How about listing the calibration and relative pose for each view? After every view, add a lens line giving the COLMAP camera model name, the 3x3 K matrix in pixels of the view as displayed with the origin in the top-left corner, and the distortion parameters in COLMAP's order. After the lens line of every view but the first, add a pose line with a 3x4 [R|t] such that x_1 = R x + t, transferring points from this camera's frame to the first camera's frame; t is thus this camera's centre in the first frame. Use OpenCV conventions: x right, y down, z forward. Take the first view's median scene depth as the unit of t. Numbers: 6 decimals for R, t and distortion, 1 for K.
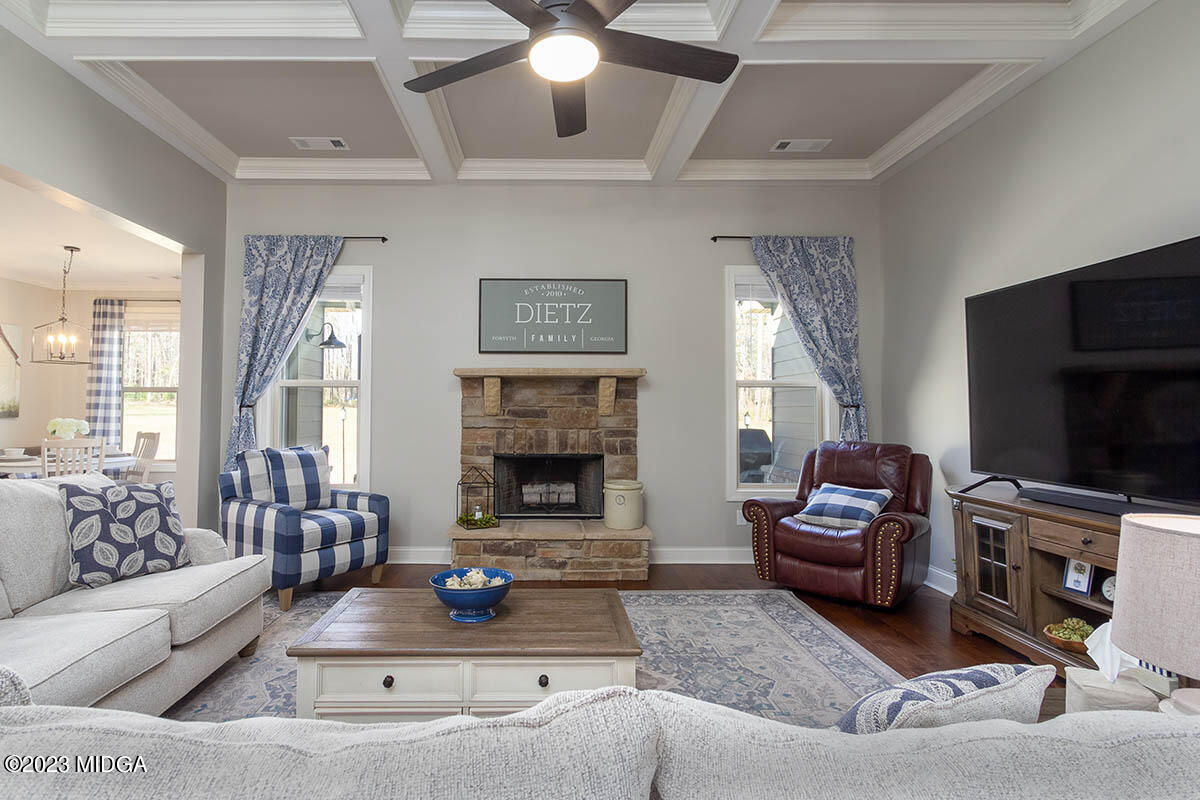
lens RADIAL K [[586.4, 0, 598.7], [0, 586.4, 392.4], [0, 0, 1]] dist [0.000354, -0.000109]
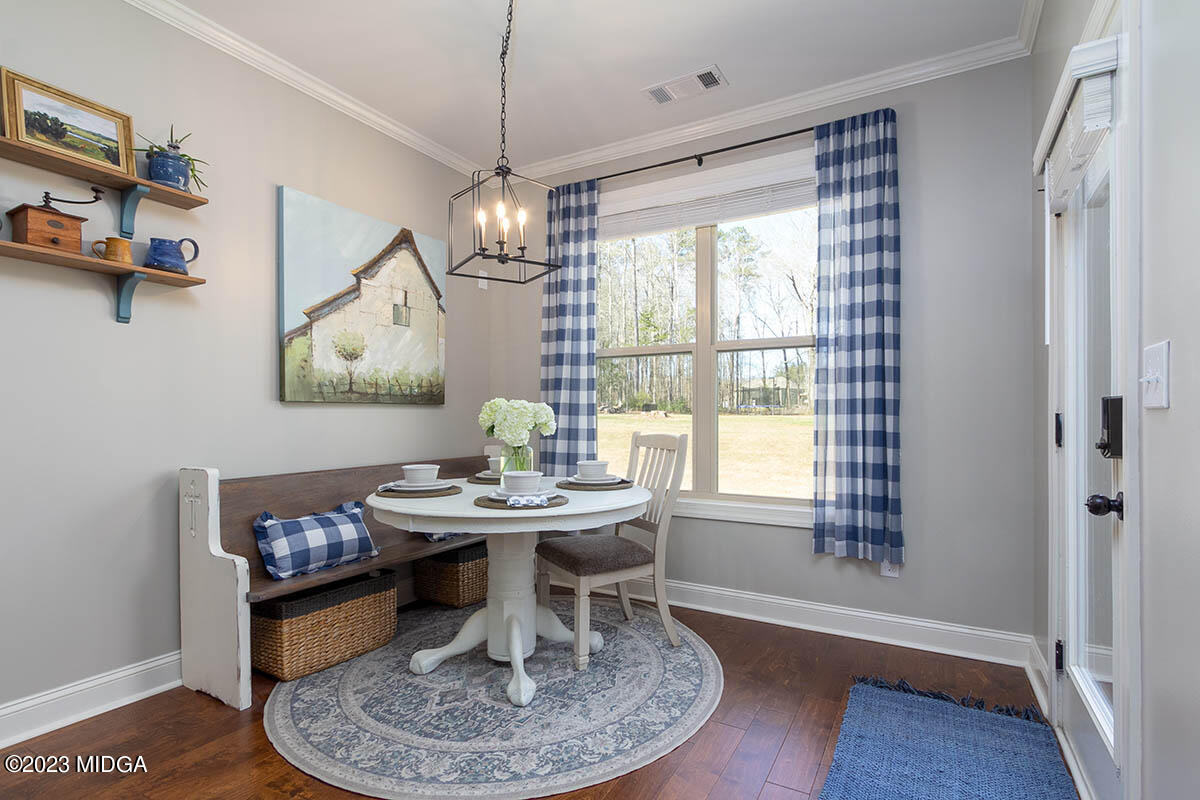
lens RADIAL K [[586.1, 0, 589.8], [0, 586.1, 405.4], [0, 0, 1]] dist [0.002093, 0.000473]
pose [[0.857376, -0.012143, -0.514547, -0.775933], [0.013359, 0.999910, -0.001338, 0.061120], [0.514517, -0.005726, 0.857461, 0.776982]]
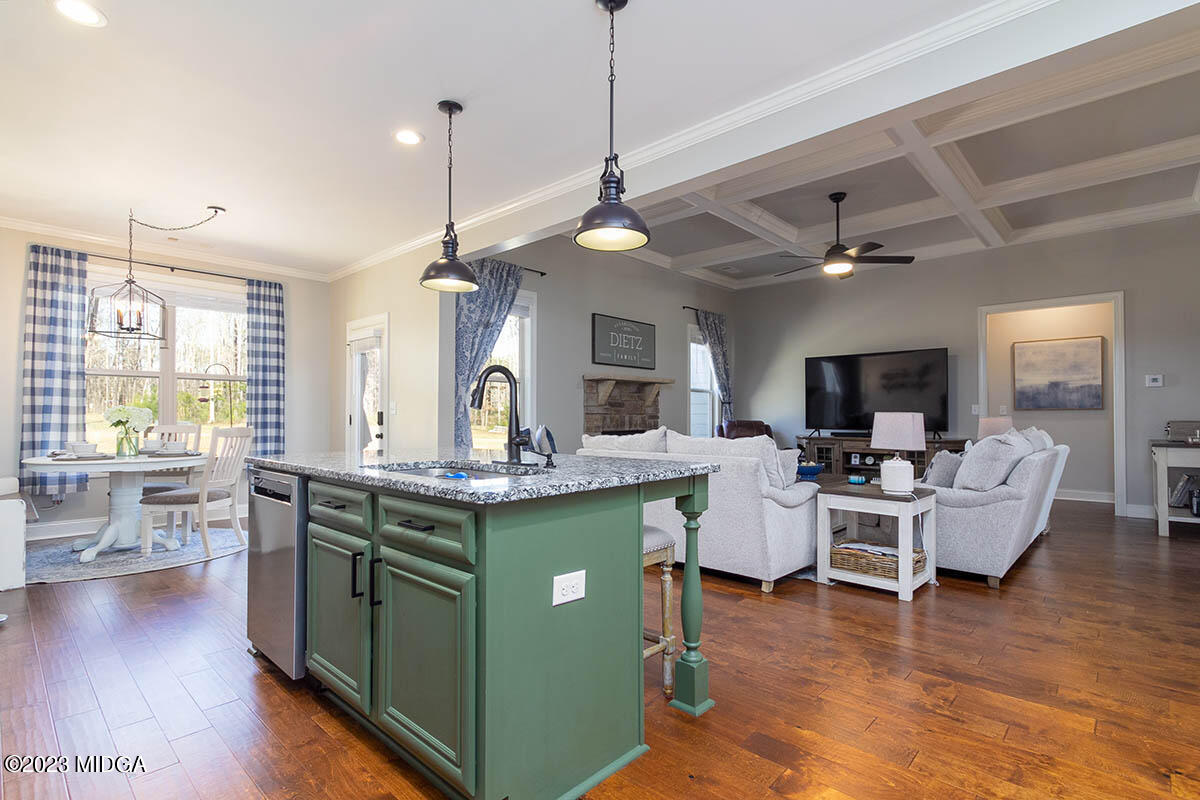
lens RADIAL K [[565.3, 0, 602.7], [0, 565.3, 415.7], [0, 0, 1]] dist [-0.000162, -0.000069]
pose [[0.684840, -0.000698, 0.728693, -1.251008], [-0.016752, 0.999720, 0.016702, 0.041897], [-0.728500, -0.023646, 0.684637, -0.000286]]
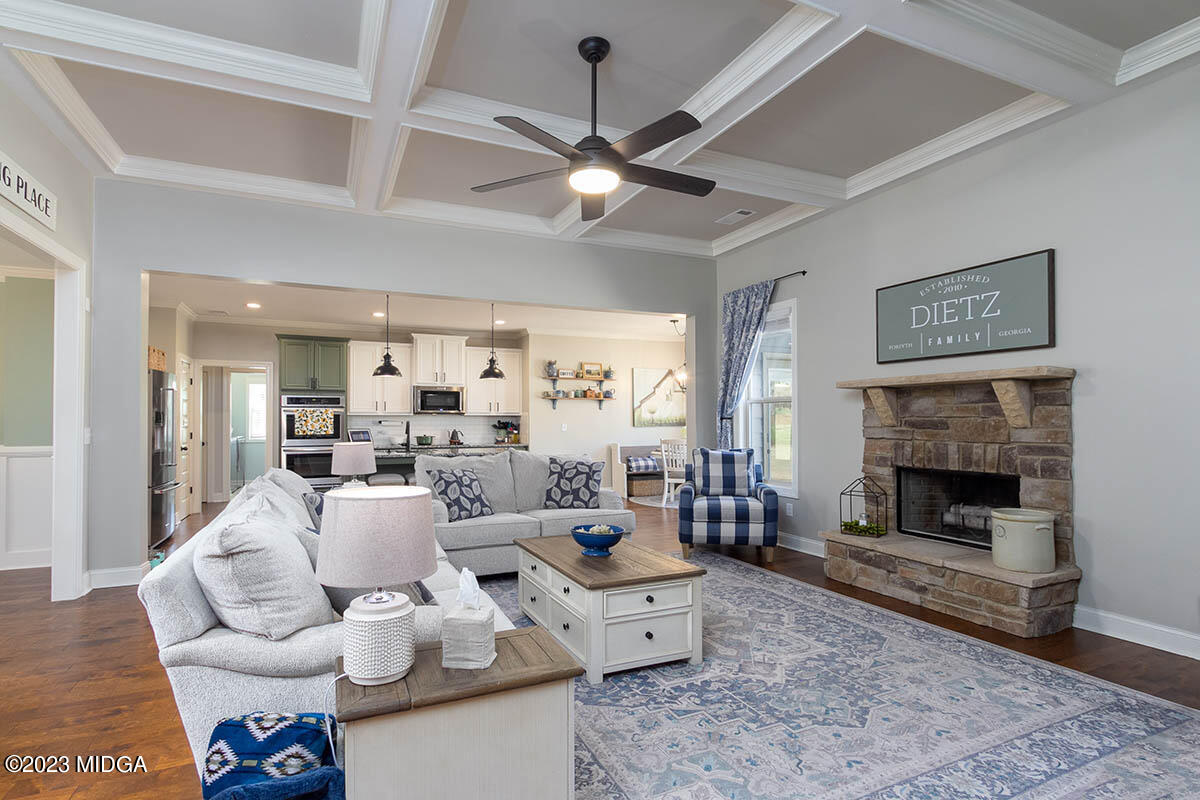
lens RADIAL K [[589.2, 0, 605.4], [0, 589.2, 409.5], [0, 0, 1]] dist [-0.002035, -0.000897]
pose [[0.415684, -0.018782, -0.909315, 0.519251], [0.030146, 0.999522, -0.006864, 0.003625], [0.909009, -0.024559, 0.416051, 0.157116]]
